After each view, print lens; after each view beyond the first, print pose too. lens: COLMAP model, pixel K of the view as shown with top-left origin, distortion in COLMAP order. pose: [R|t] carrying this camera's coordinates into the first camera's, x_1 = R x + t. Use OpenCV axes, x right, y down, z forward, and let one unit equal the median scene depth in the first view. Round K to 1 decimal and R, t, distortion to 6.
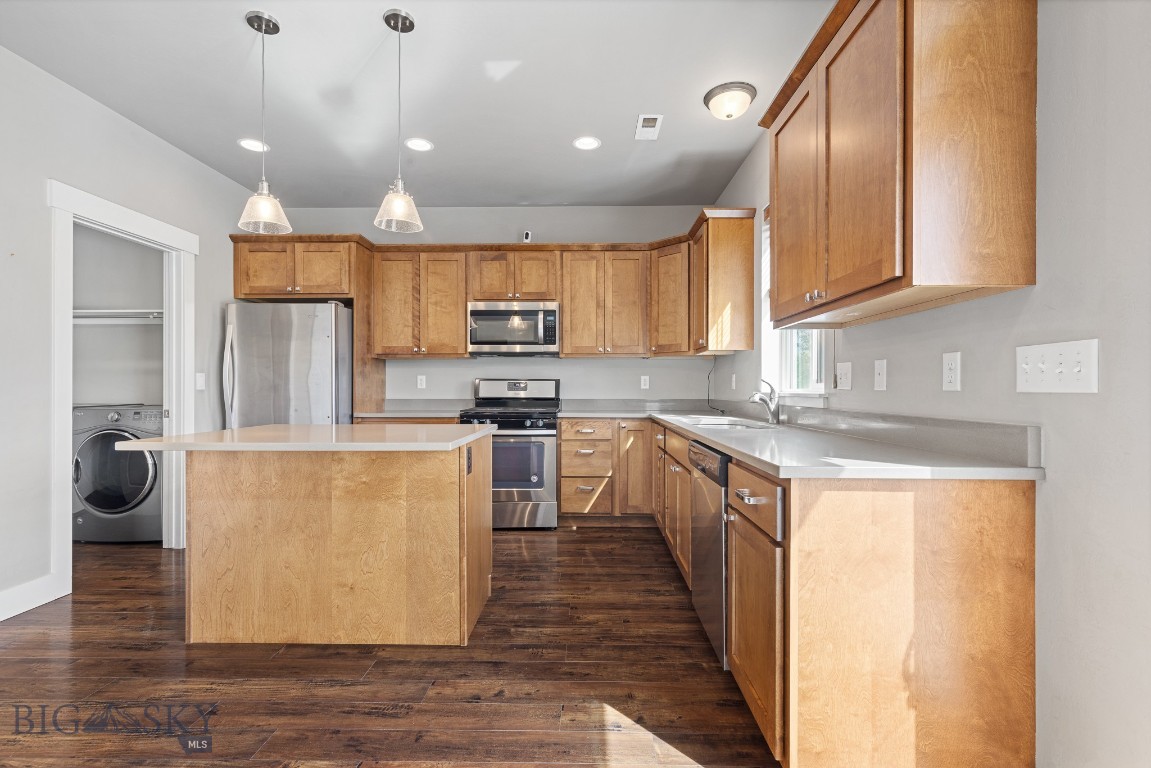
lens RADIAL K [[517.7, 0, 576.5], [0, 517.7, 388.5], [0, 0, 1]] dist [0.008101, -0.000280]
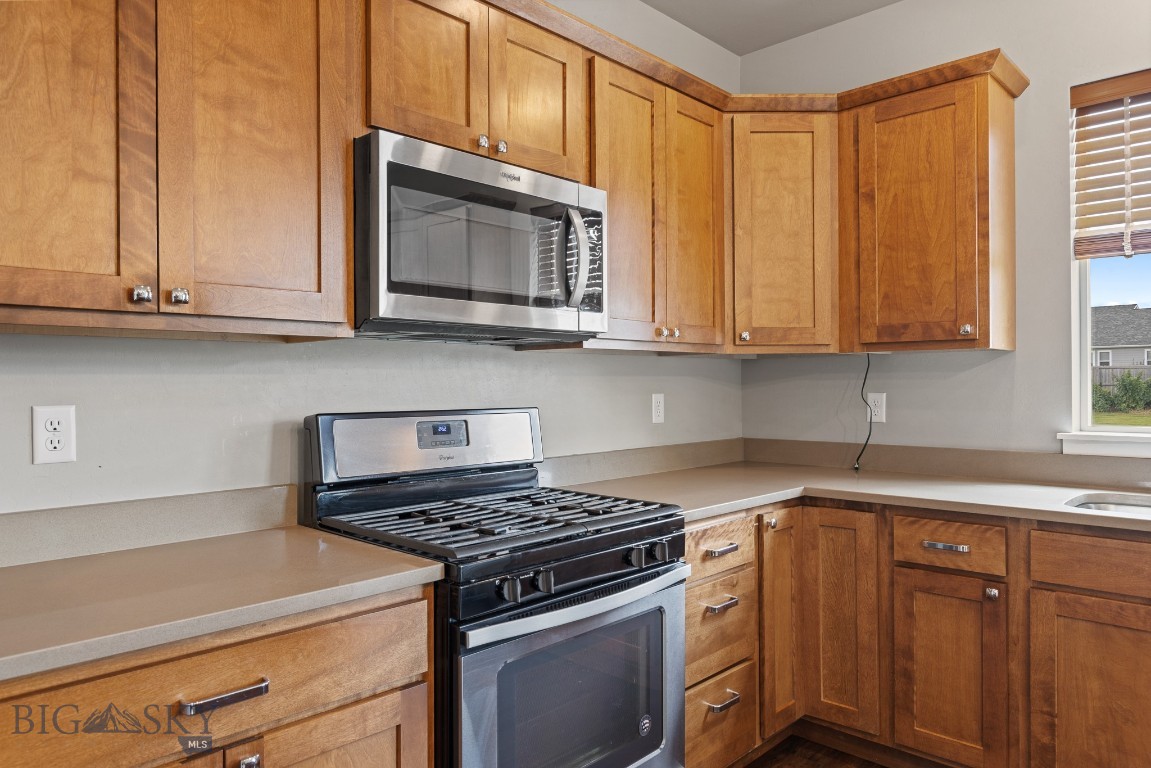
lens RADIAL K [[767.8, 0, 581.5], [0, 767.8, 382.0], [0, 0, 1]] dist [-0.006817, 0.006784]
pose [[0.672999, -0.003156, 0.739637, -0.489335], [0.005817, 0.999983, -0.001027, -0.041884], [-0.739621, 0.004994, 0.673005, 0.749774]]
